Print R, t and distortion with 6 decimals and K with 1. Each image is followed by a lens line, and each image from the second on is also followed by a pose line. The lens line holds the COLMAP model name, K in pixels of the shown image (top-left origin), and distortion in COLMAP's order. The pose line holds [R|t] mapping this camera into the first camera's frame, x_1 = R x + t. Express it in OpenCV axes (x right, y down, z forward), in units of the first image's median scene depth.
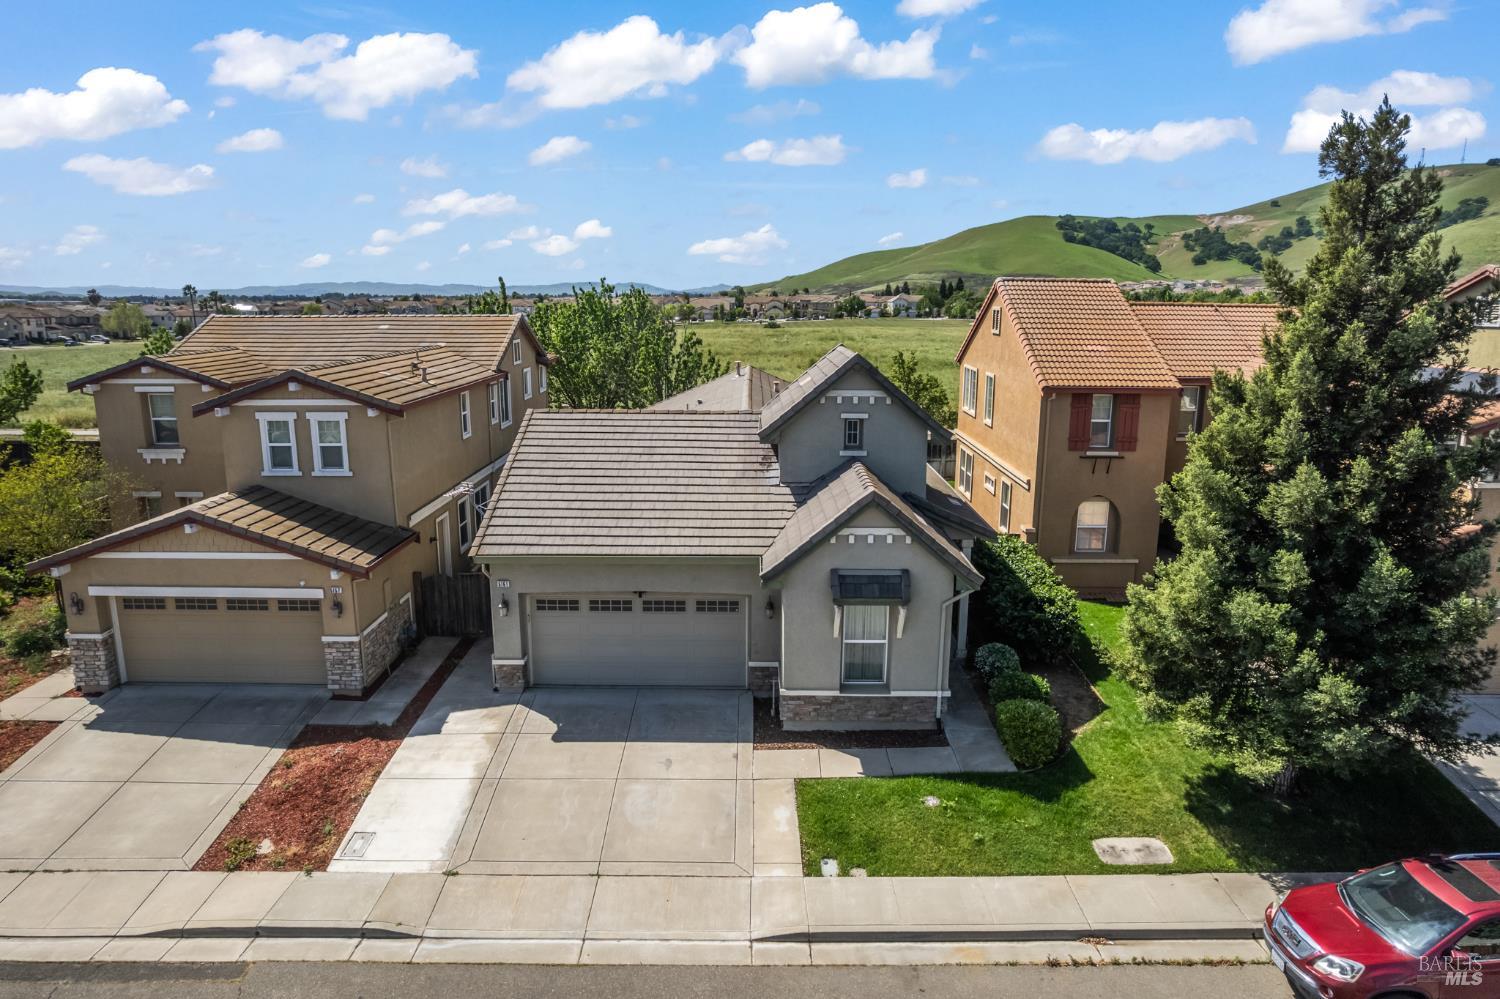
lens RADIAL K [[960.8, 0, 753.9], [0, 960.8, 502.6], [0, 0, 1]] dist [-0.054577, 0.031767]
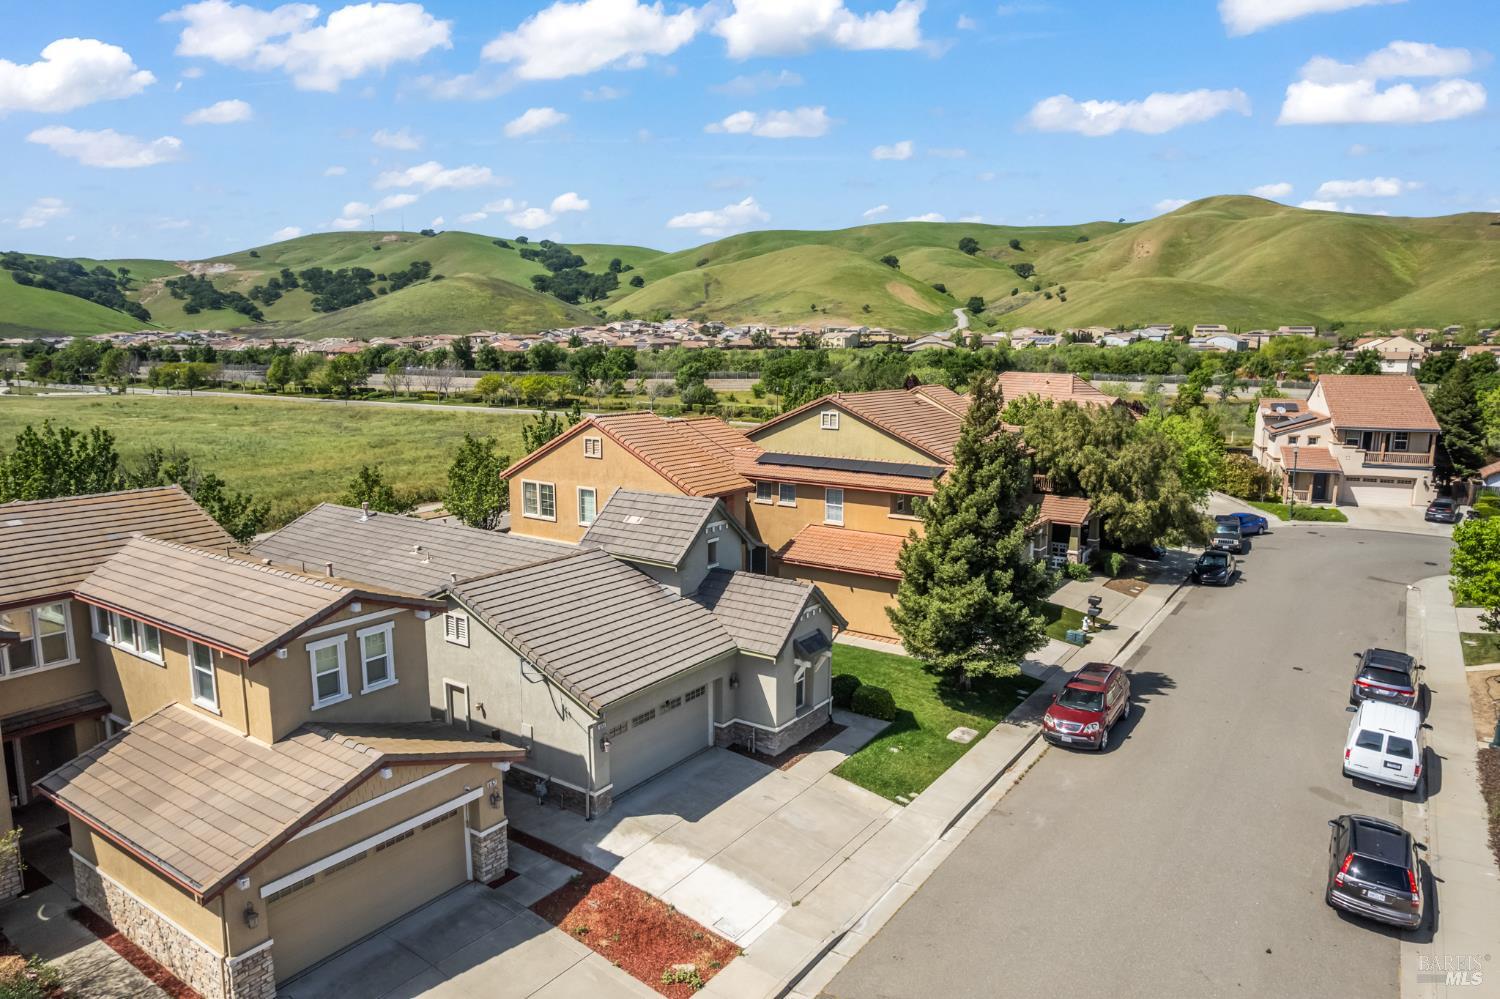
lens RADIAL K [[960.8, 0, 758.9], [0, 960.8, 503.1], [0, 0, 1]] dist [-0.054577, 0.031767]
pose [[0.563176, -0.136523, 0.814981, -0.993926], [0.174490, 0.983666, 0.044203, -0.190905], [-0.807704, 0.117312, 0.577799, 0.099508]]
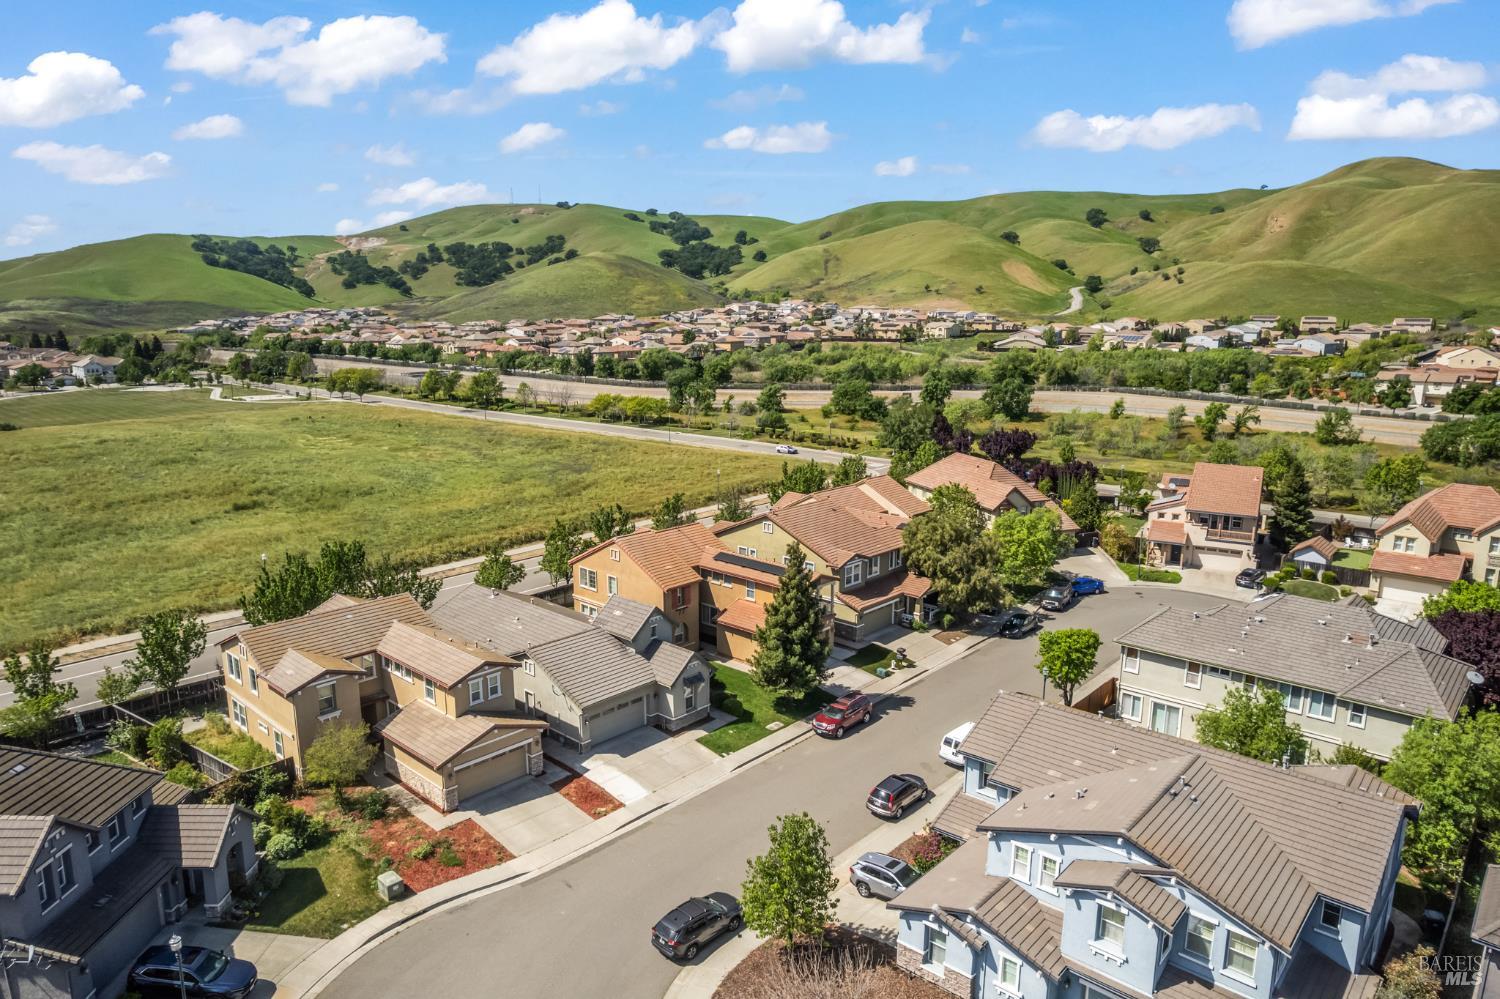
lens RADIAL K [[960.8, 0, 755.0], [0, 960.8, 504.0], [0, 0, 1]] dist [-0.054577, 0.031767]
pose [[0.669842, -0.152088, 0.726761, -1.730681], [0.158955, 0.985478, 0.059724, -0.569961], [-0.725290, 0.075516, 0.684289, -1.249207]]
